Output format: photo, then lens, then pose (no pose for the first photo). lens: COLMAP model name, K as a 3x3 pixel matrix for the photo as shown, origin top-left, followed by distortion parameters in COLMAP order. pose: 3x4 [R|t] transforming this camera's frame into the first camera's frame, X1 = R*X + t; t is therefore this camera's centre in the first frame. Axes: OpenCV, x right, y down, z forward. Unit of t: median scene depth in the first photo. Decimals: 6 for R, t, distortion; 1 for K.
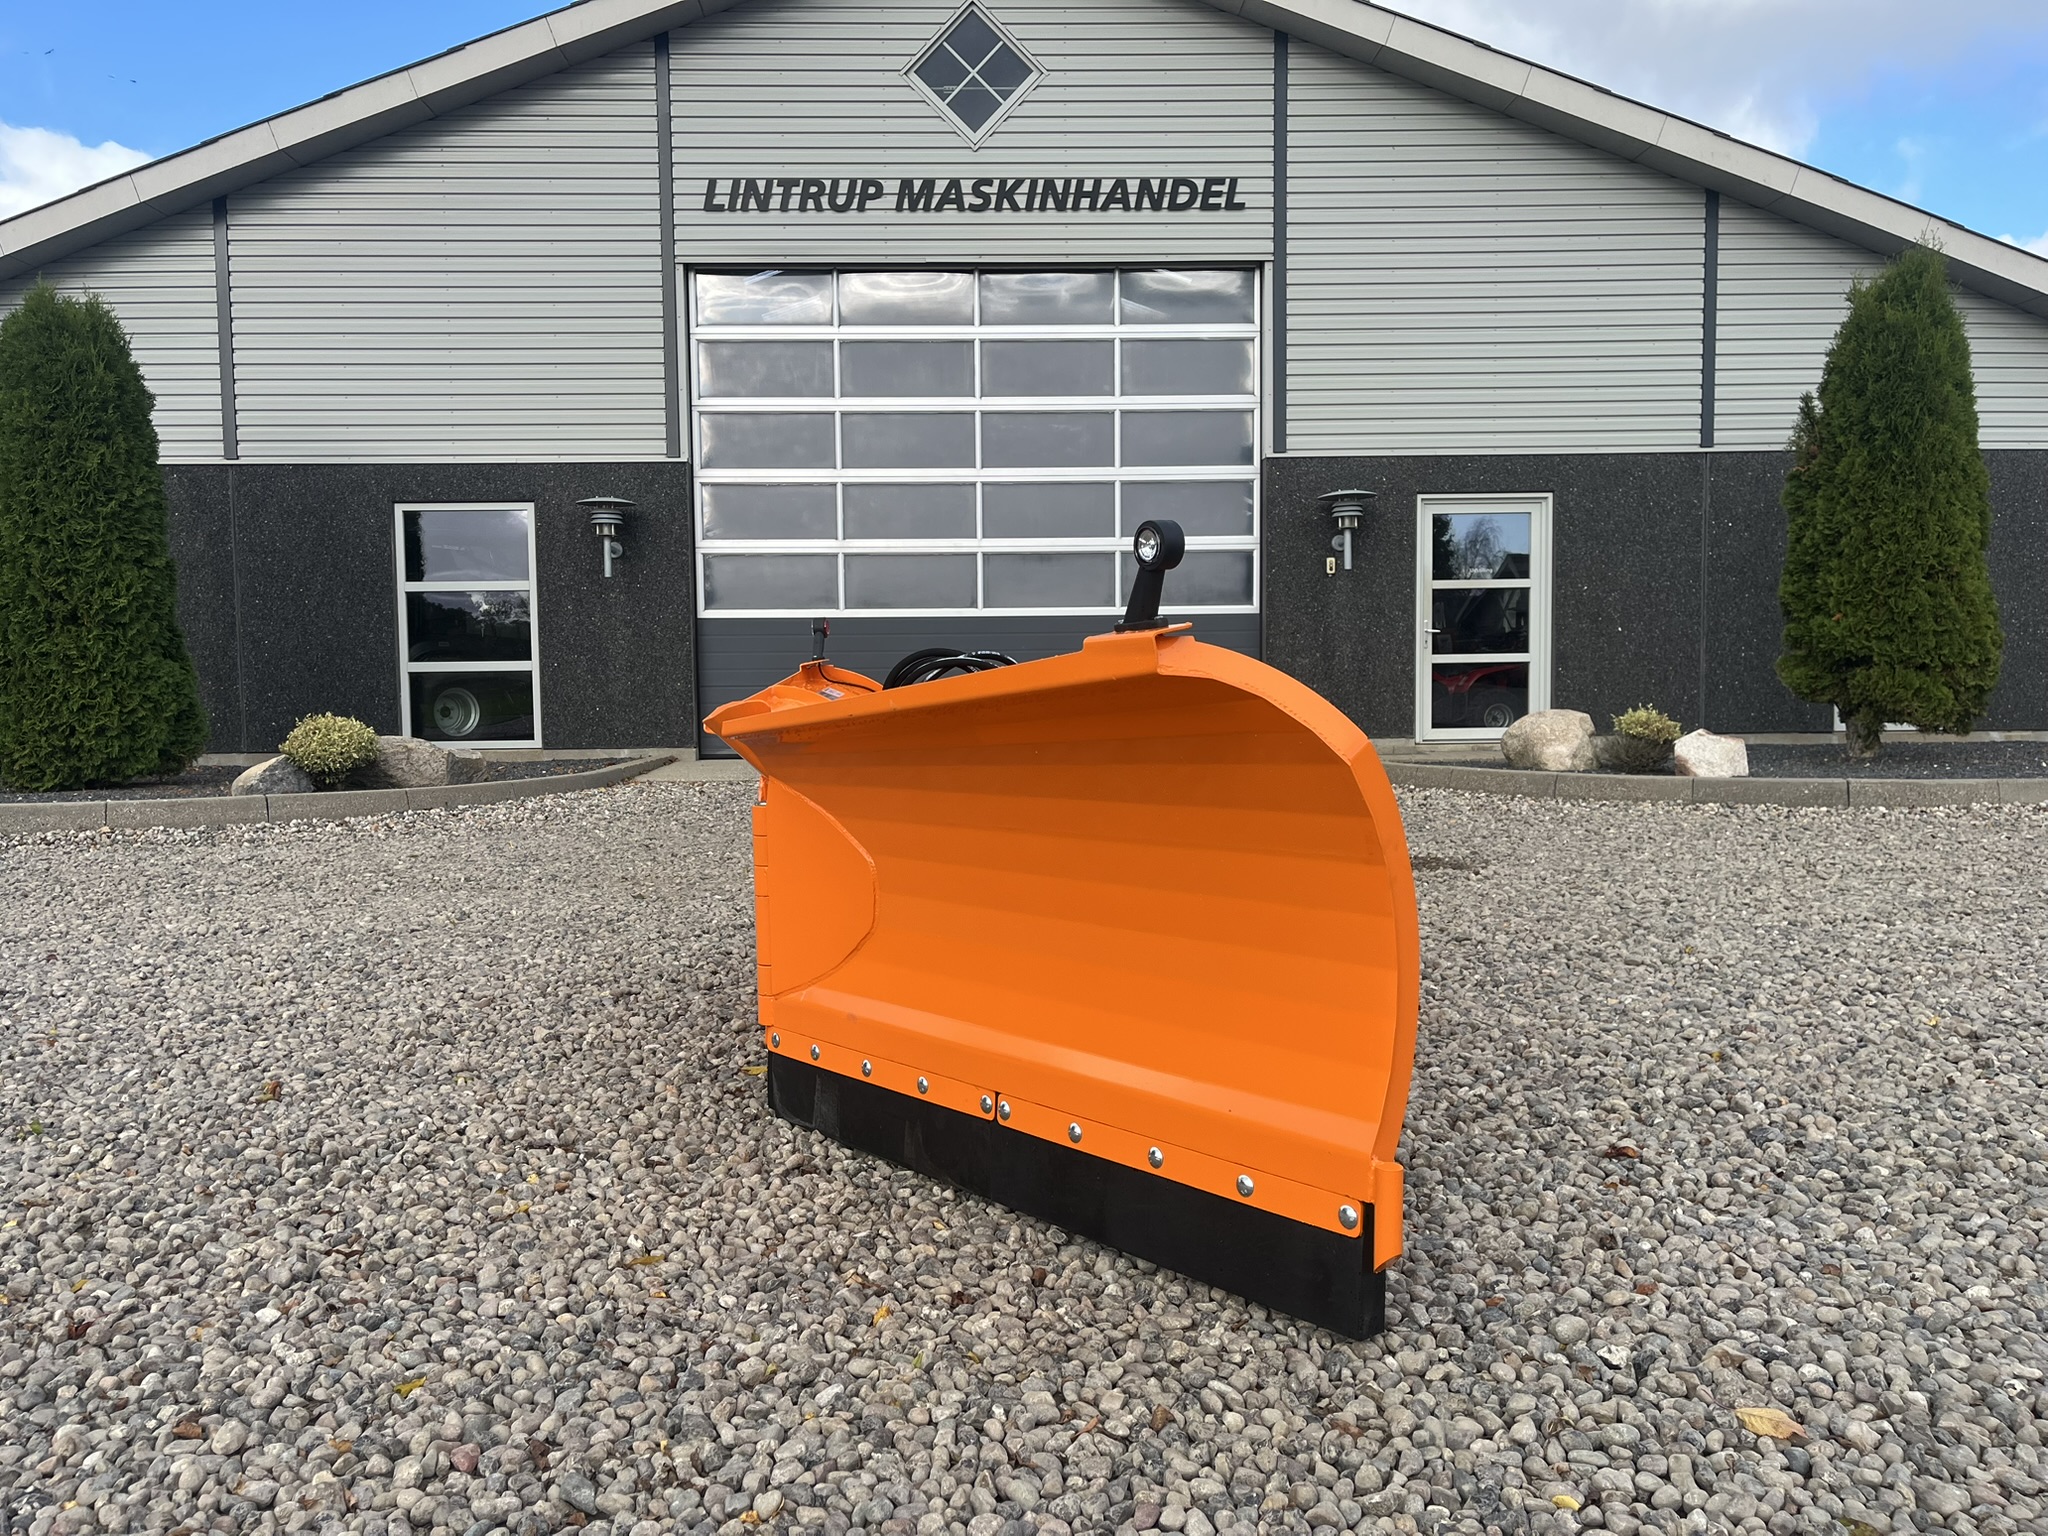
lens RADIAL K [[1544.9, 0, 1010.9], [0, 1544.9, 754.2], [0, 0, 1]] dist [0.071679, -0.096739]
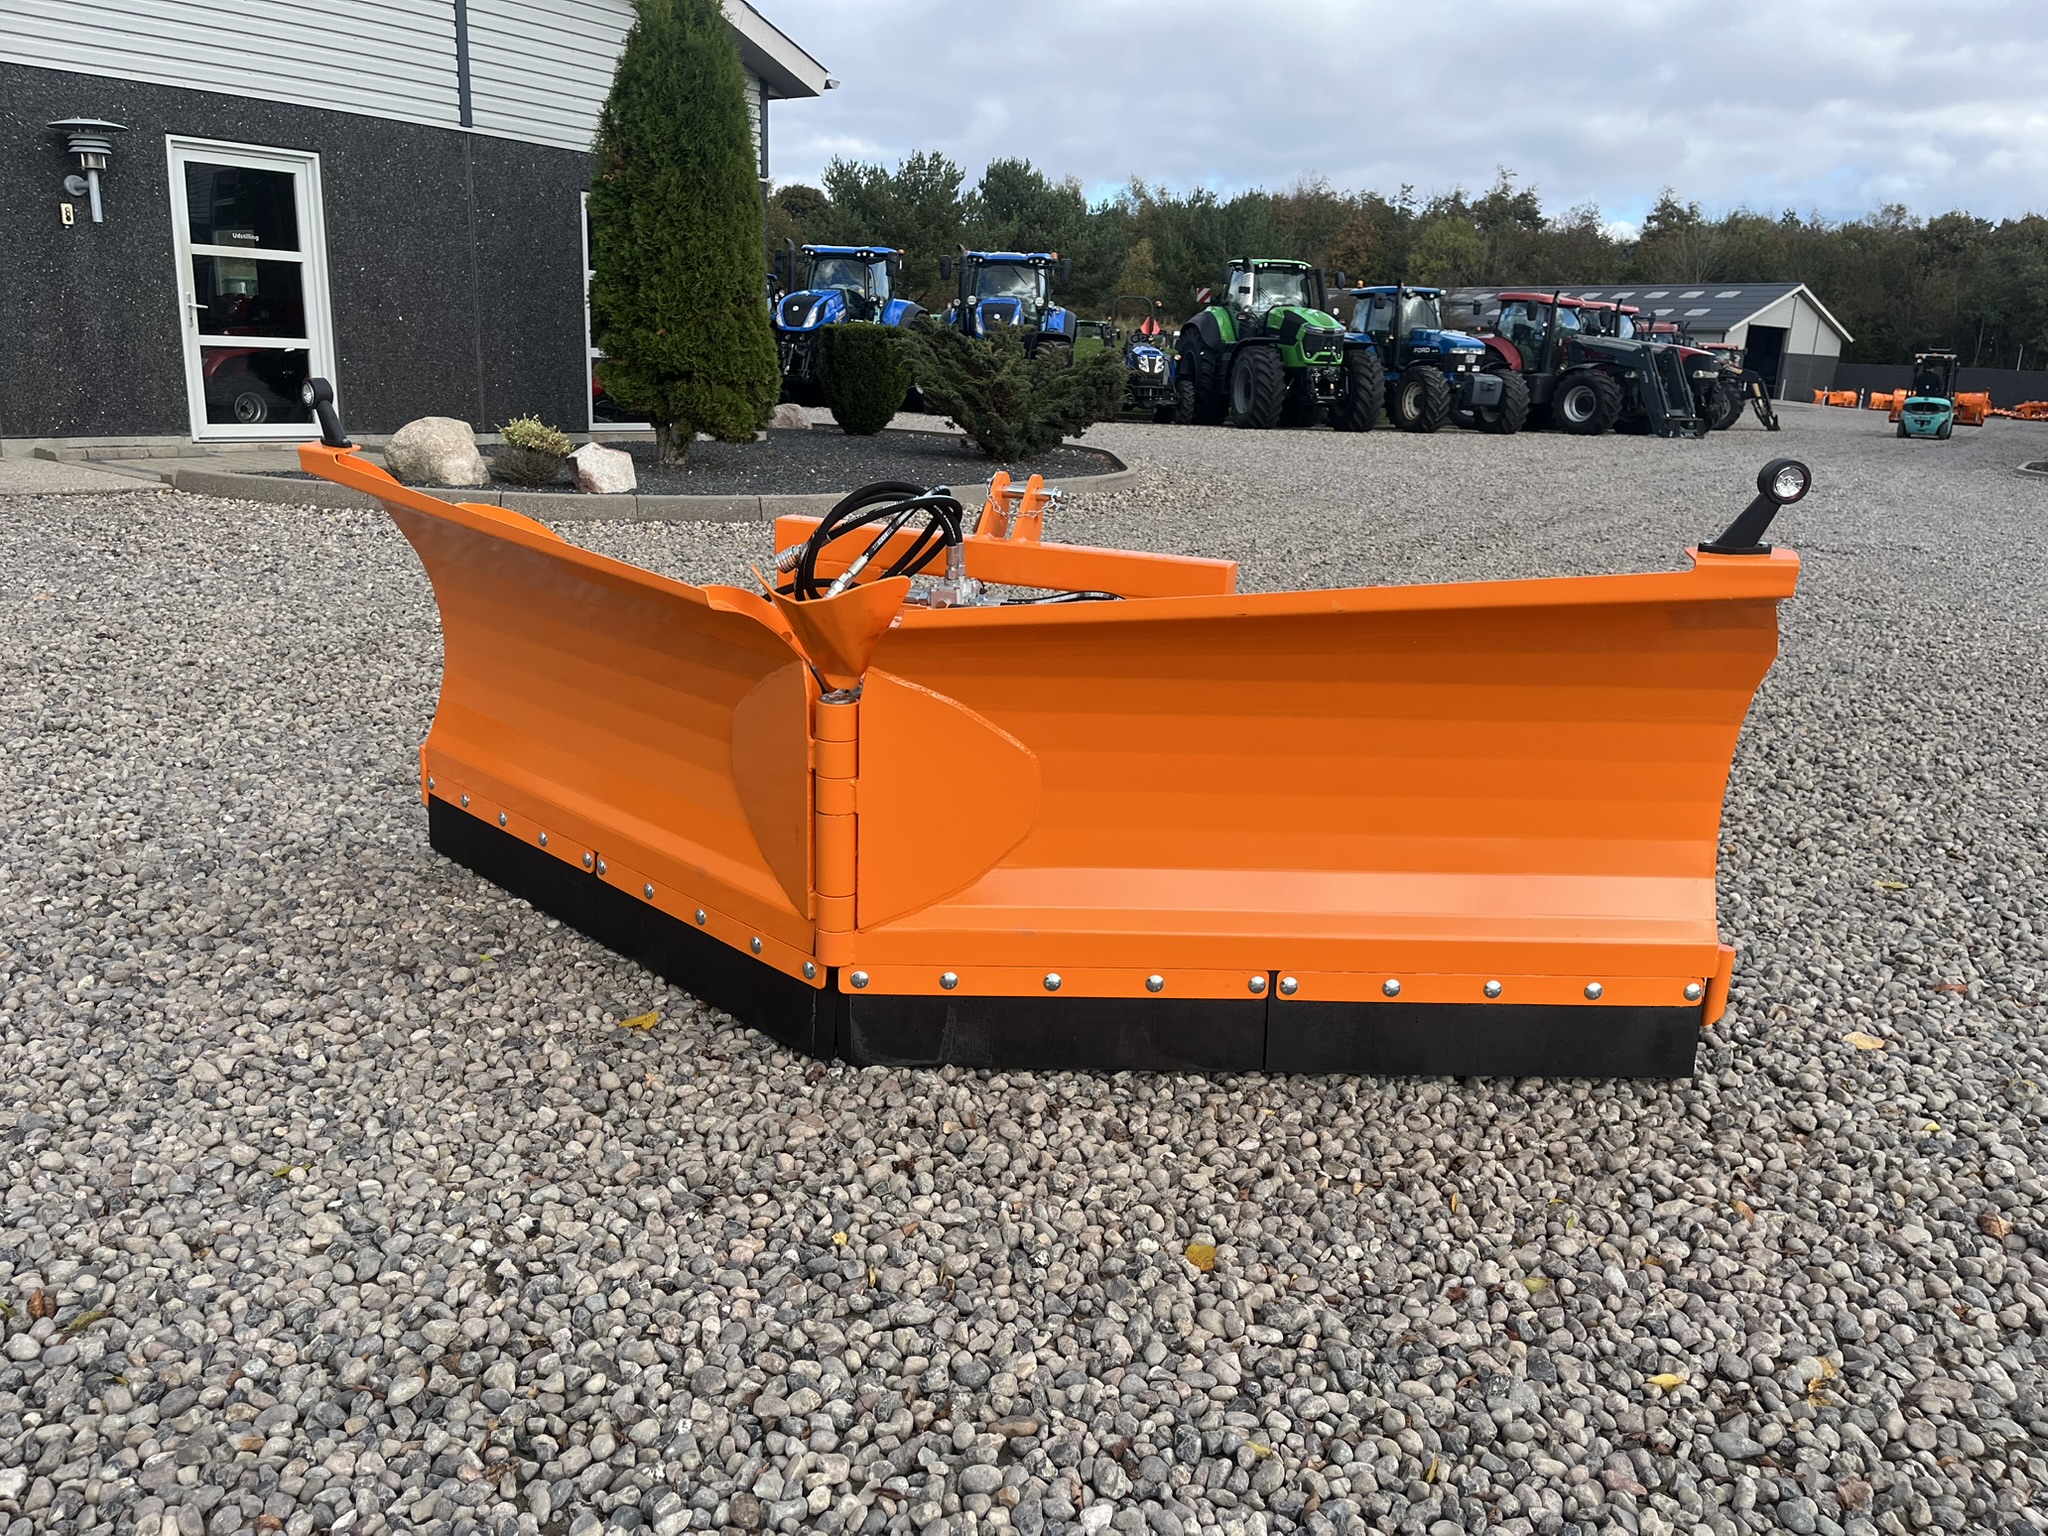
lens RADIAL K [[1544.9, 0, 1027.8], [0, 1544.9, 764.5], [0, 0, 1]] dist [0.071679, -0.096739]
pose [[0.605333, -0.163825, 0.778931, -0.167063], [-0.011658, 0.976661, 0.214471, -0.024632], [-0.795887, -0.138907, 0.589295, 0.105527]]
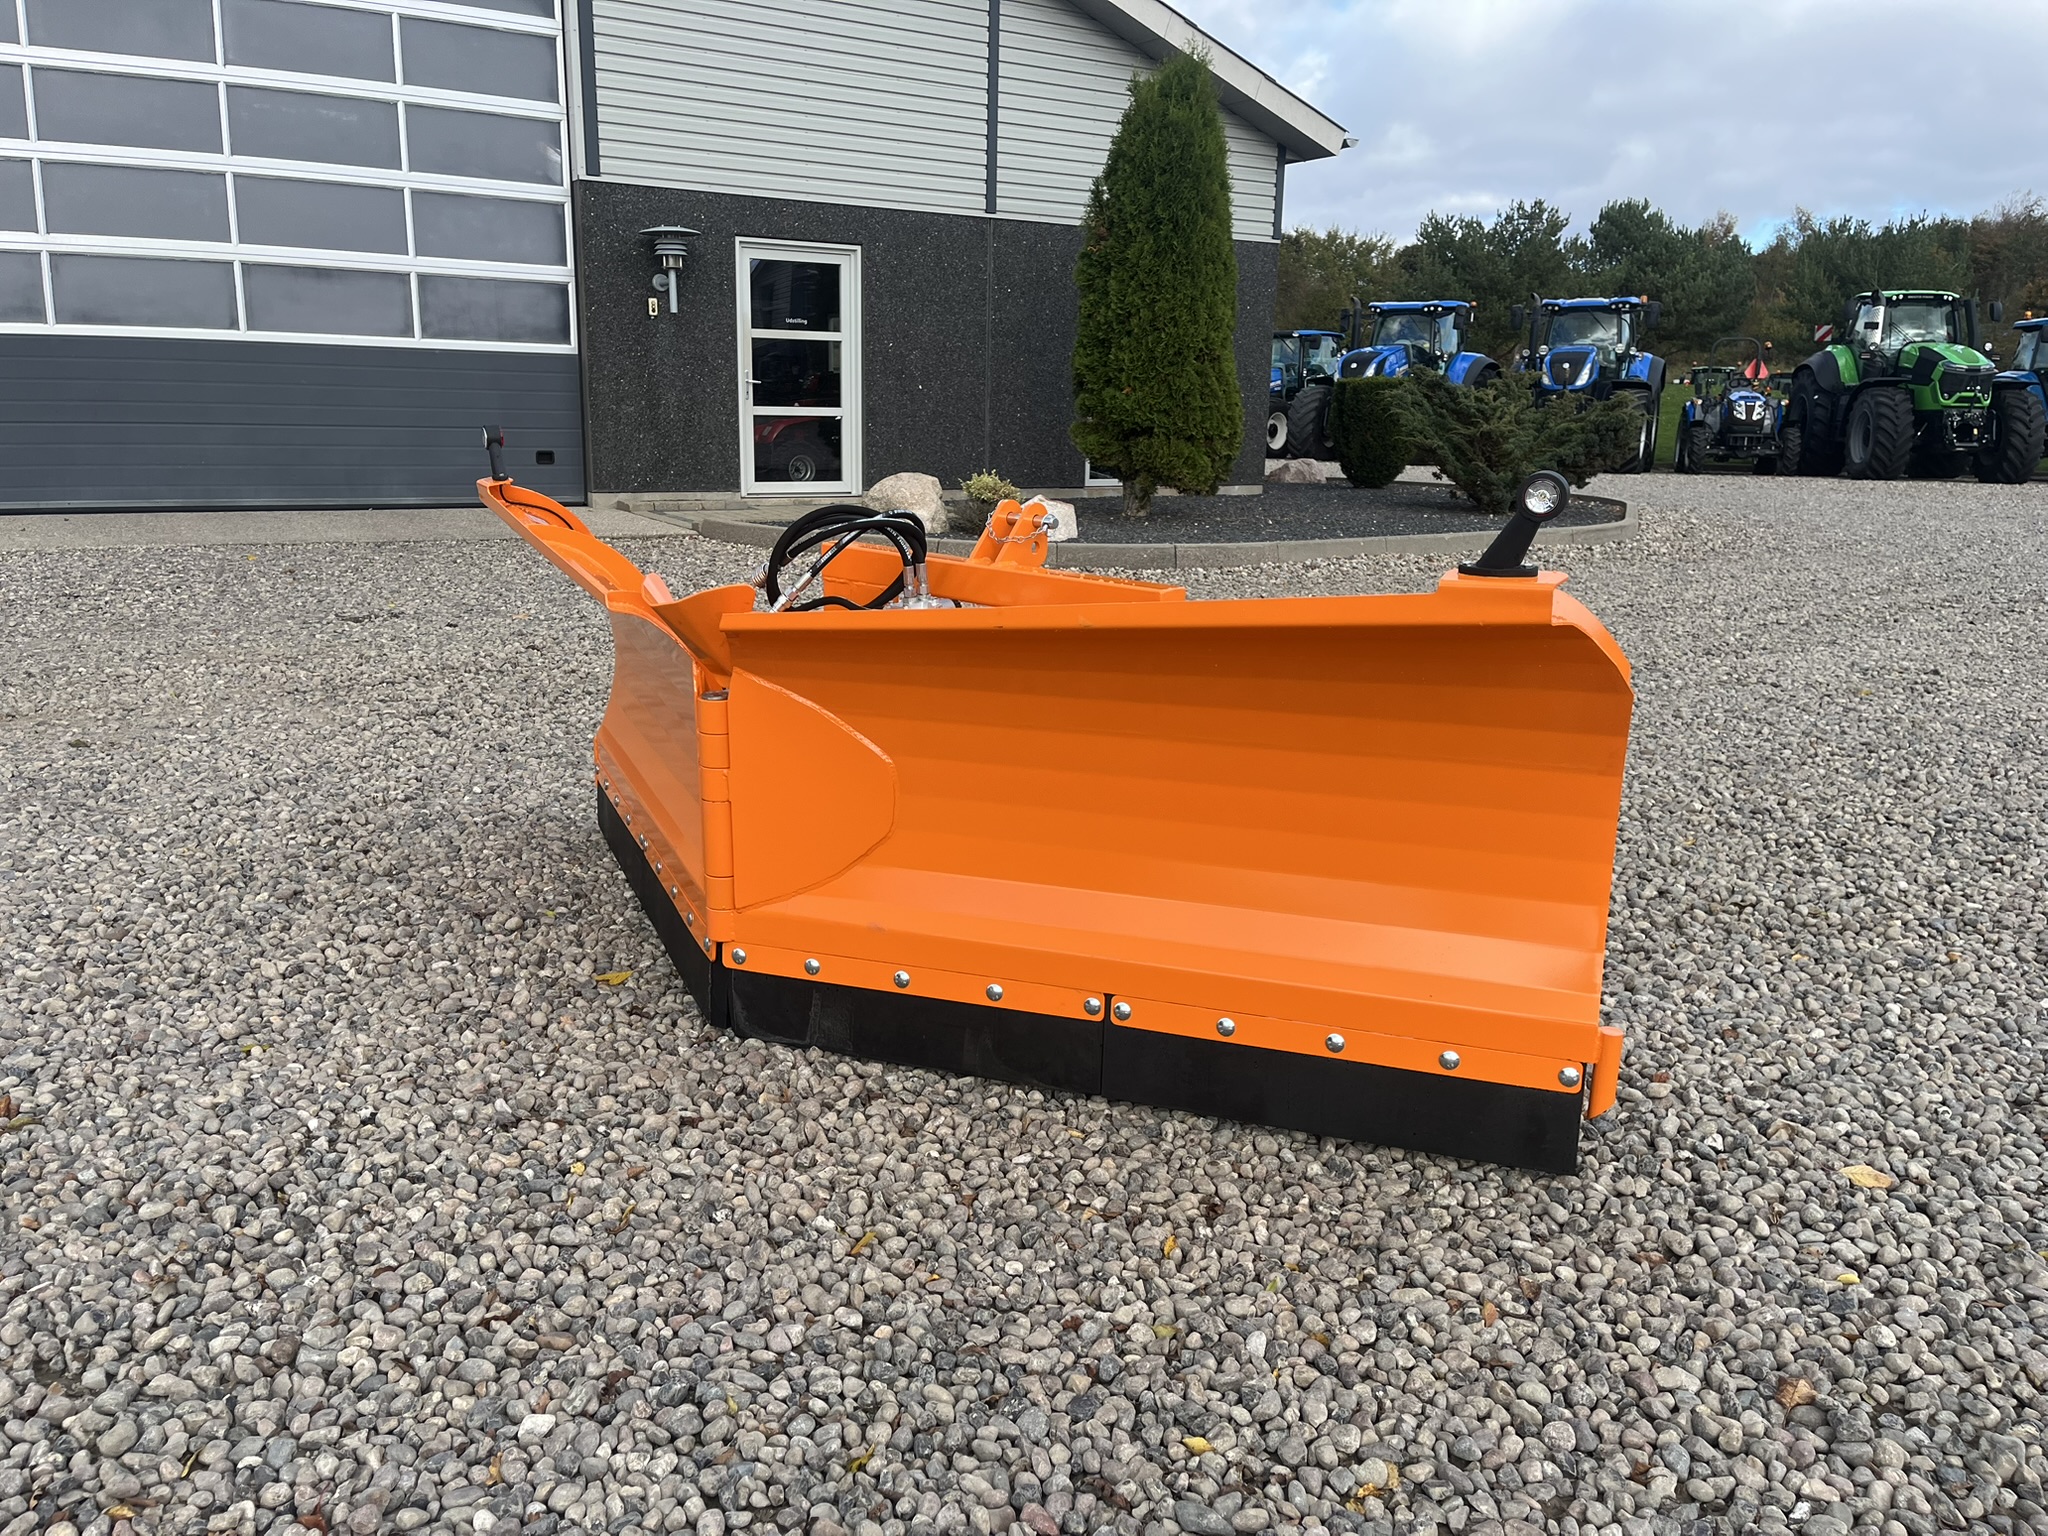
lens RADIAL K [[1544.9, 0, 1005.0], [0, 1544.9, 751.9], [0, 0, 1]] dist [0.071679, -0.096739]
pose [[0.864473, -0.082676, 0.495833, -0.105121], [-0.005648, 0.984722, 0.174041, -0.020892], [-0.502647, -0.153254, 0.850799, 0.039977]]
